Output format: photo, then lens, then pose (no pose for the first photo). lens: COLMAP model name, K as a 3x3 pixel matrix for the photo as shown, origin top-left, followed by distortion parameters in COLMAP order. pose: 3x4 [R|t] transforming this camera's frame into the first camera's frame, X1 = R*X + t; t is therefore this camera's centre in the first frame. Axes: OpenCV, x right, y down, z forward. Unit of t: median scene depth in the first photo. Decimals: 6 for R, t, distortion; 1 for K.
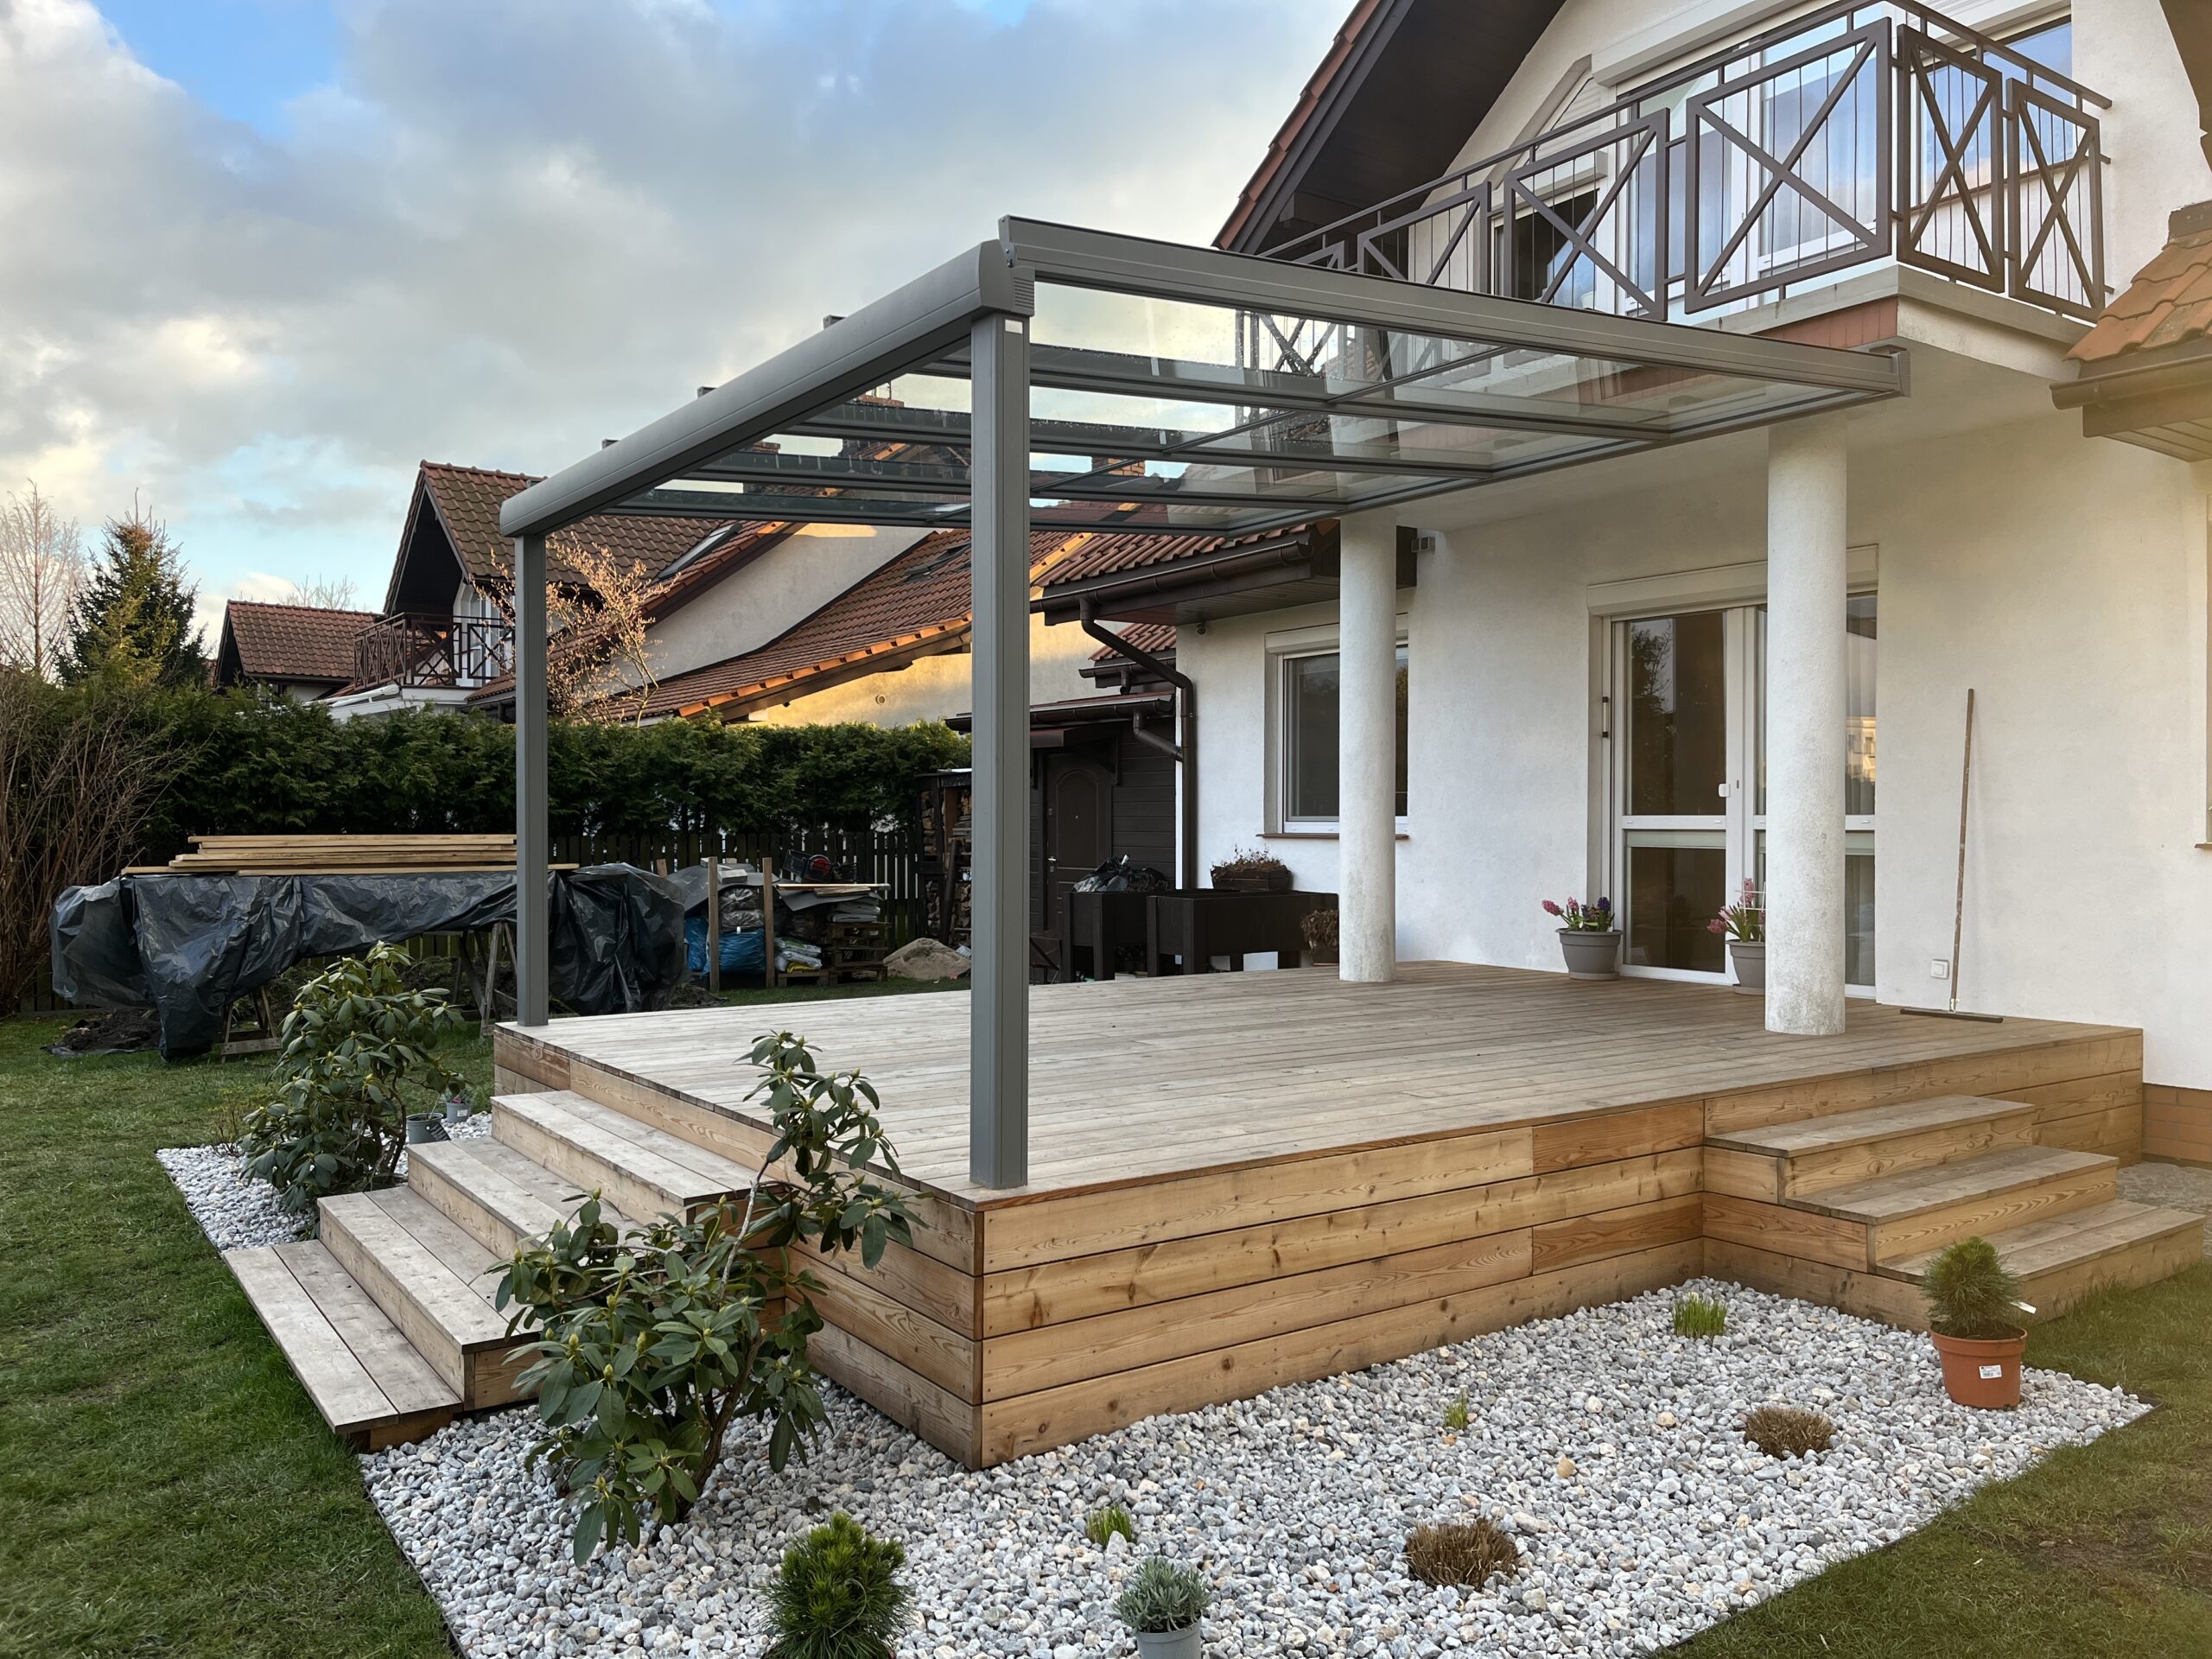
lens RADIAL K [[1663.9, 0, 1124.8], [0, 1663.9, 846.5], [0, 0, 1]] dist [0.065884, -0.075351]
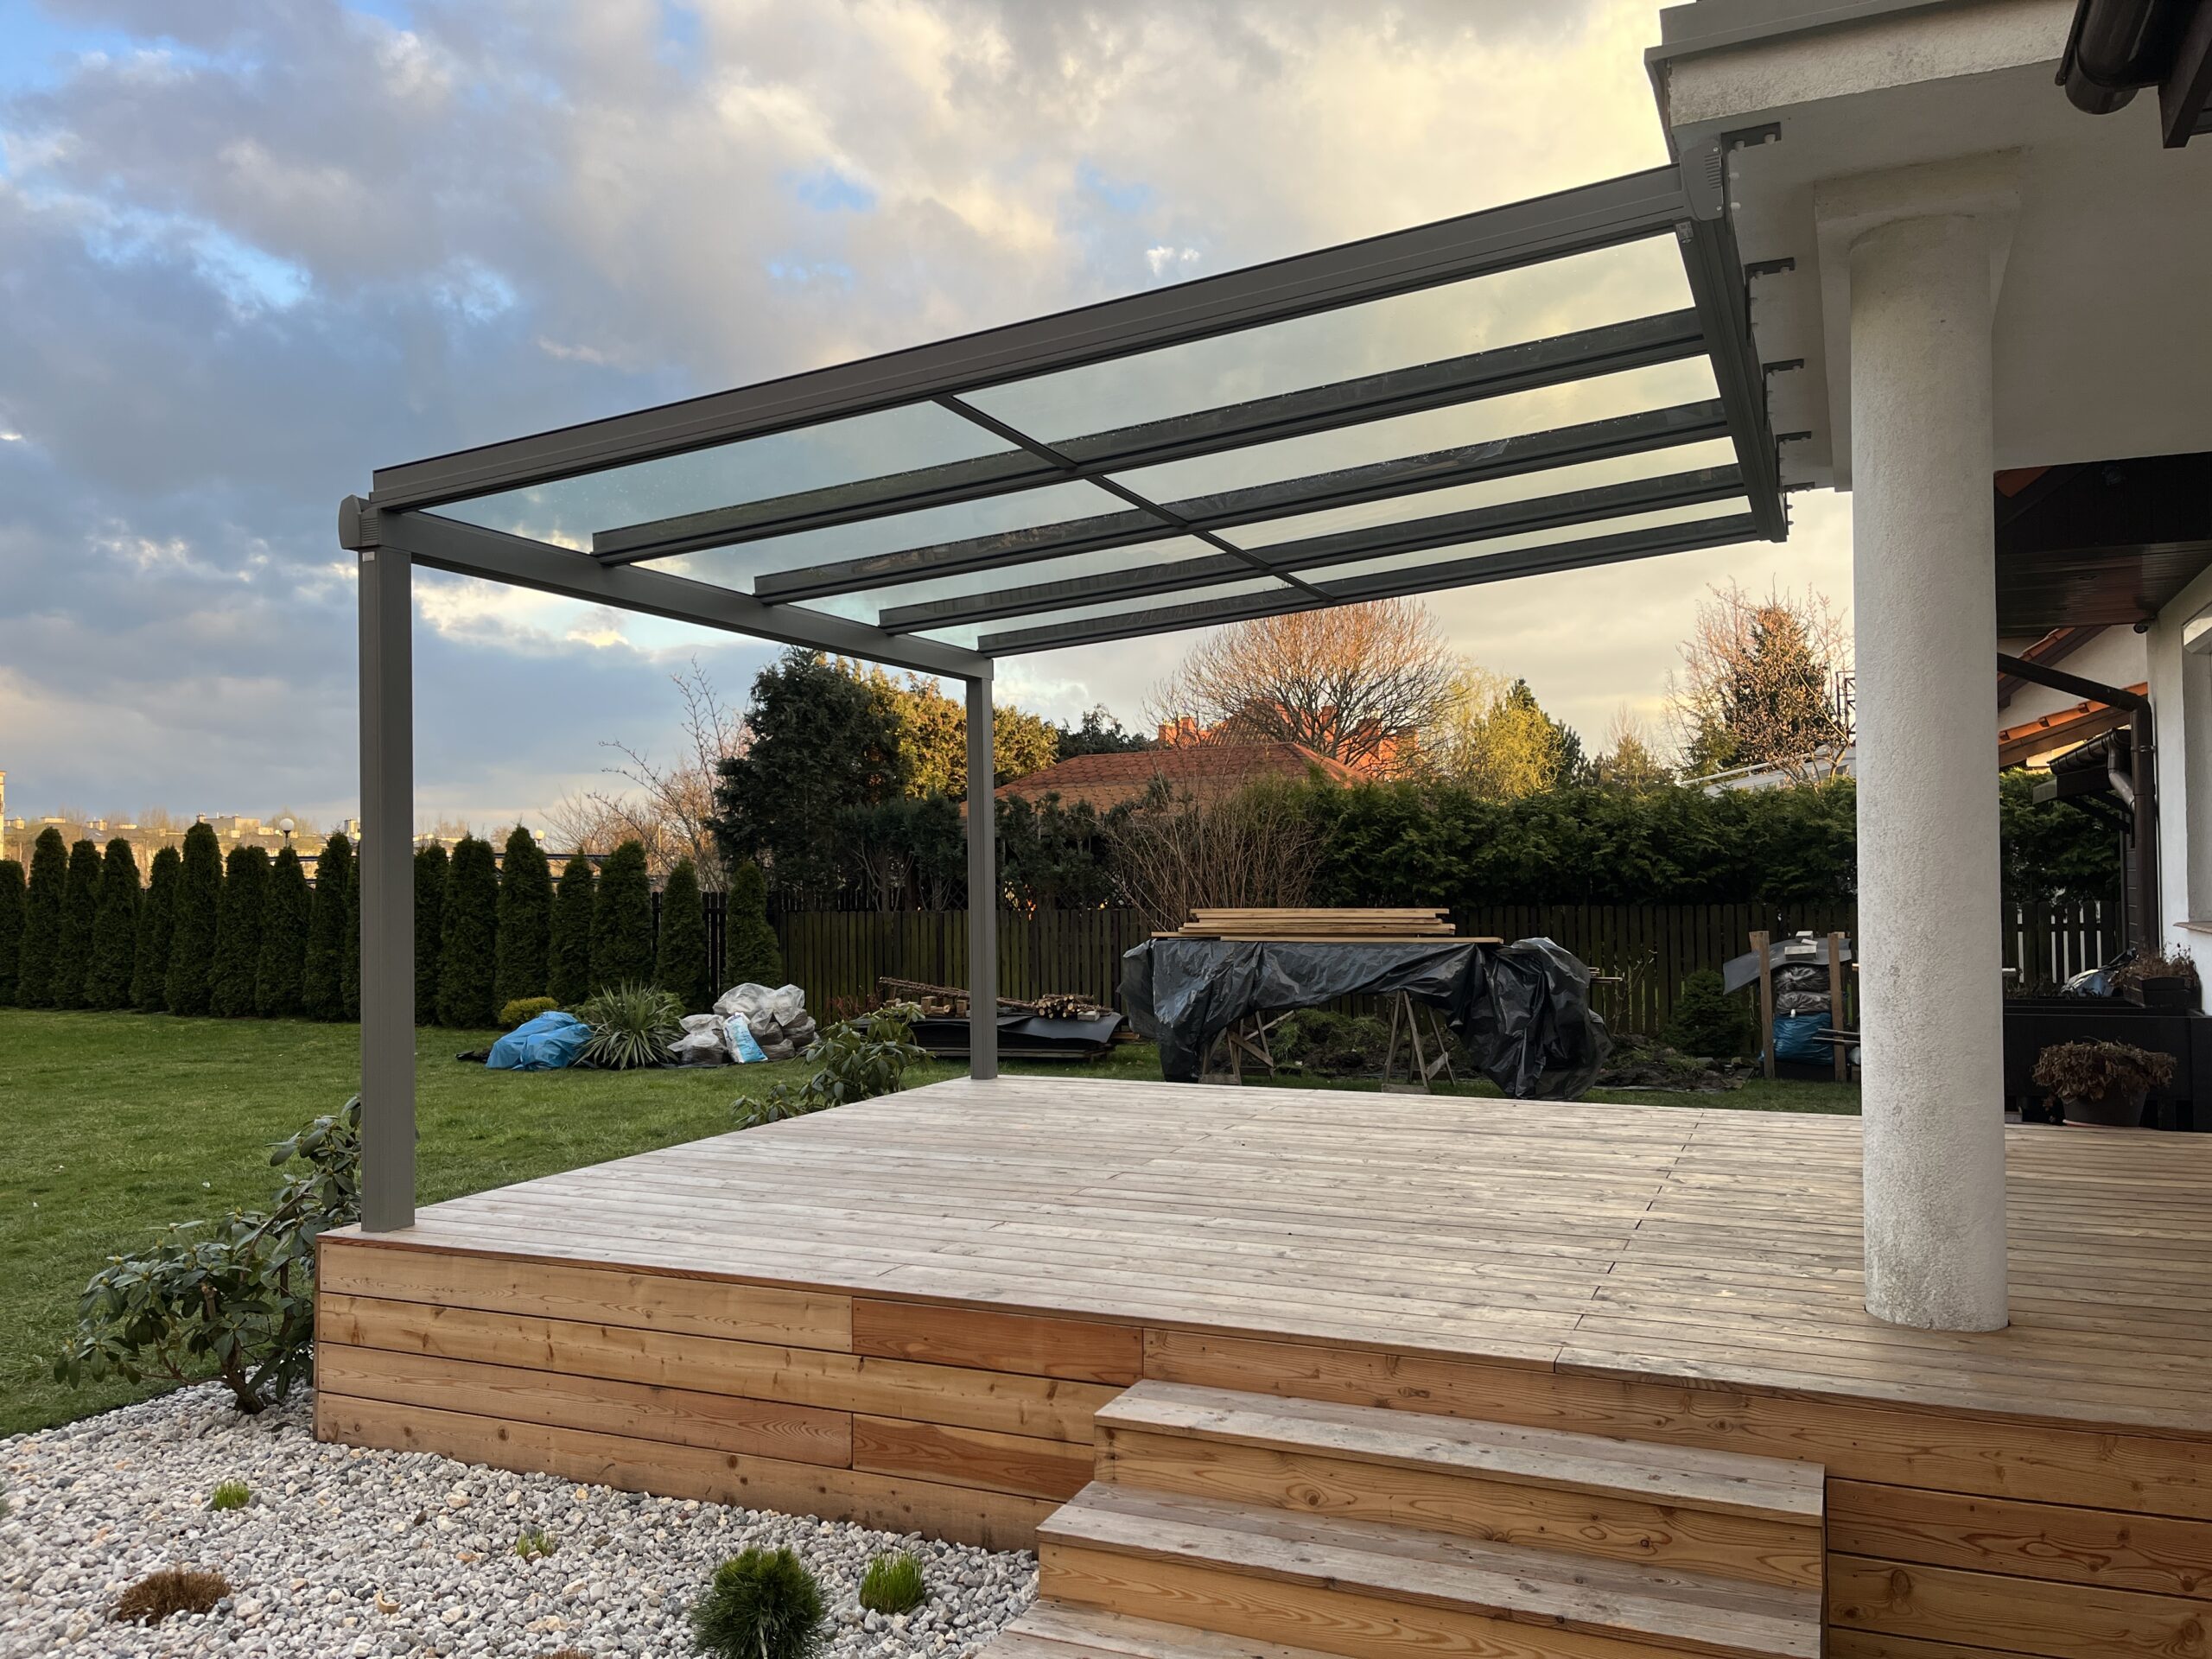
lens RADIAL K [[1663.9, 0, 1124.8], [0, 1663.9, 846.5], [0, 0, 1]] dist [0.065884, -0.075351]
pose [[0.516865, -0.019522, -0.855844, 0.478662], [-0.003550, 0.999682, -0.024947, -0.021070], [0.856060, 0.015932, 0.516631, 0.297129]]
